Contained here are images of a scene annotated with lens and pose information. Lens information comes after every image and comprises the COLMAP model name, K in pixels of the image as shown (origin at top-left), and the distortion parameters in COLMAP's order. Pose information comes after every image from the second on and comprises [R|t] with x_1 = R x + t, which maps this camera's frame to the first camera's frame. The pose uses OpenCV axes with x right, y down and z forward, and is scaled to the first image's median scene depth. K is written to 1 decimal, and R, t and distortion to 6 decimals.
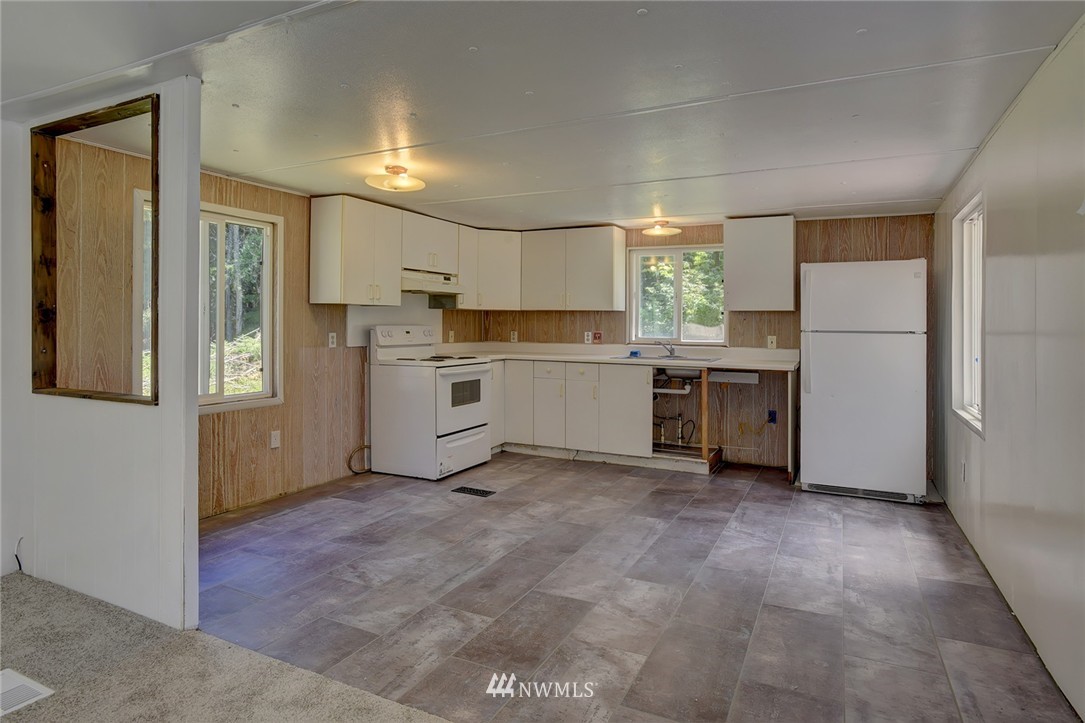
lens RADIAL K [[632.8, 0, 543.0], [0, 632.8, 327.4], [0, 0, 1]] dist [-0.006621, -0.000429]
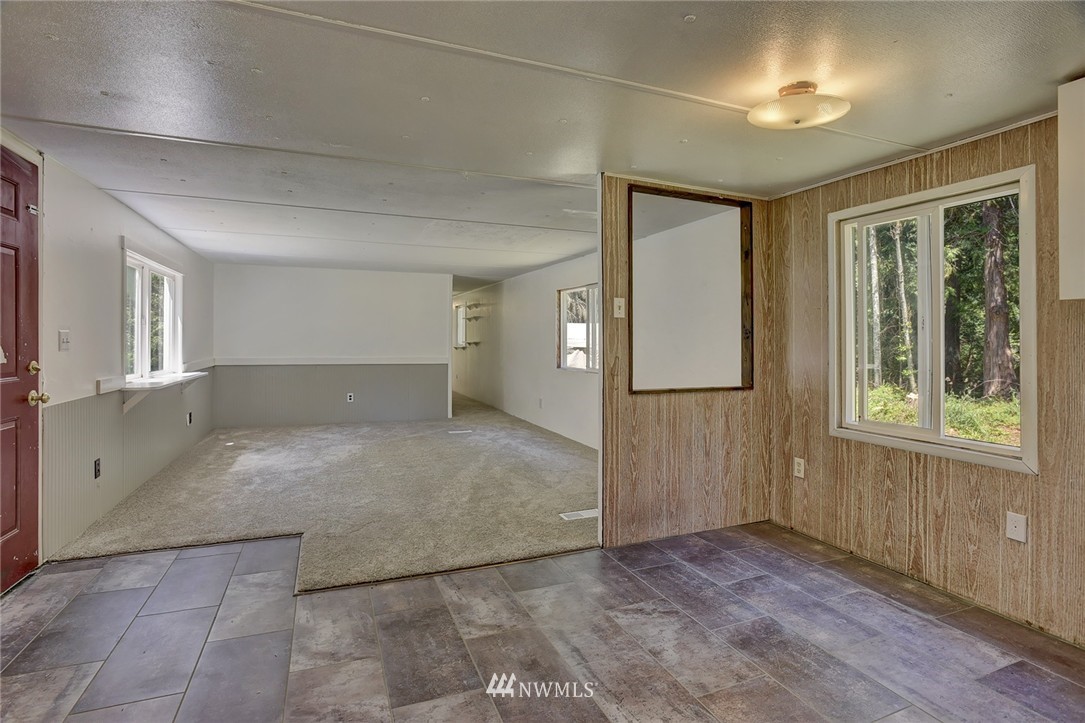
lens RADIAL K [[527.3, 0, 522.1], [0, 527.3, 338.8], [0, 0, 1]] dist [-0.020019, 0.002471]
pose [[-0.679964, -0.008394, -0.733197, 0.300245], [-0.006084, 0.999965, -0.005805, -0.001823], [0.733220, 0.000514, -0.679991, 1.047937]]
